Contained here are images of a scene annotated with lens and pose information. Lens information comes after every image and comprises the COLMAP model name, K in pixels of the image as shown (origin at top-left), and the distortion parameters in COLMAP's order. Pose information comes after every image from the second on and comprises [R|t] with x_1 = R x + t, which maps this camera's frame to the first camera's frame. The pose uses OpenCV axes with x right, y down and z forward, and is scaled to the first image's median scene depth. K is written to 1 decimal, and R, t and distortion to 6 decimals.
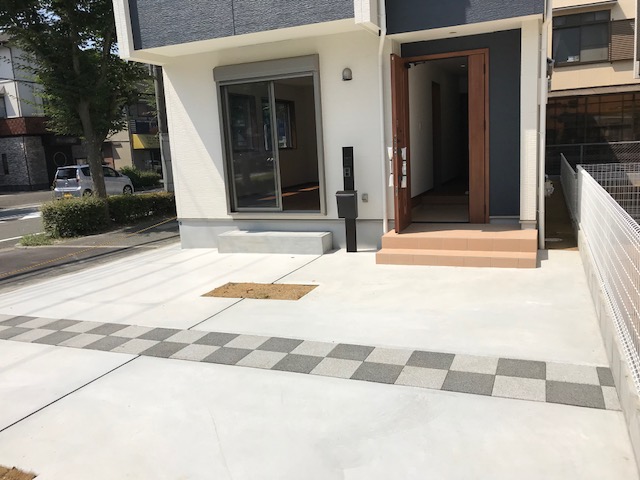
lens RADIAL K [[519.2, 0, 320.9], [0, 519.2, 228.3], [0, 0, 1]] dist [0.022508, -0.008364]
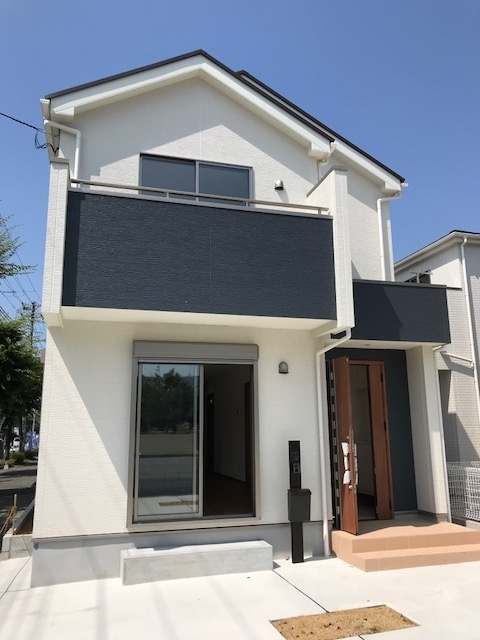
lens RADIAL K [[519.2, 0, 233.8], [0, 519.2, 317.6], [0, 0, 1]] dist [0.022508, -0.008364]
pose [[0.787664, 0.173834, 0.591072, -0.635310], [0.066001, 0.930042, -0.361477, -0.028429], [-0.612559, 0.323734, 0.721088, 0.300669]]
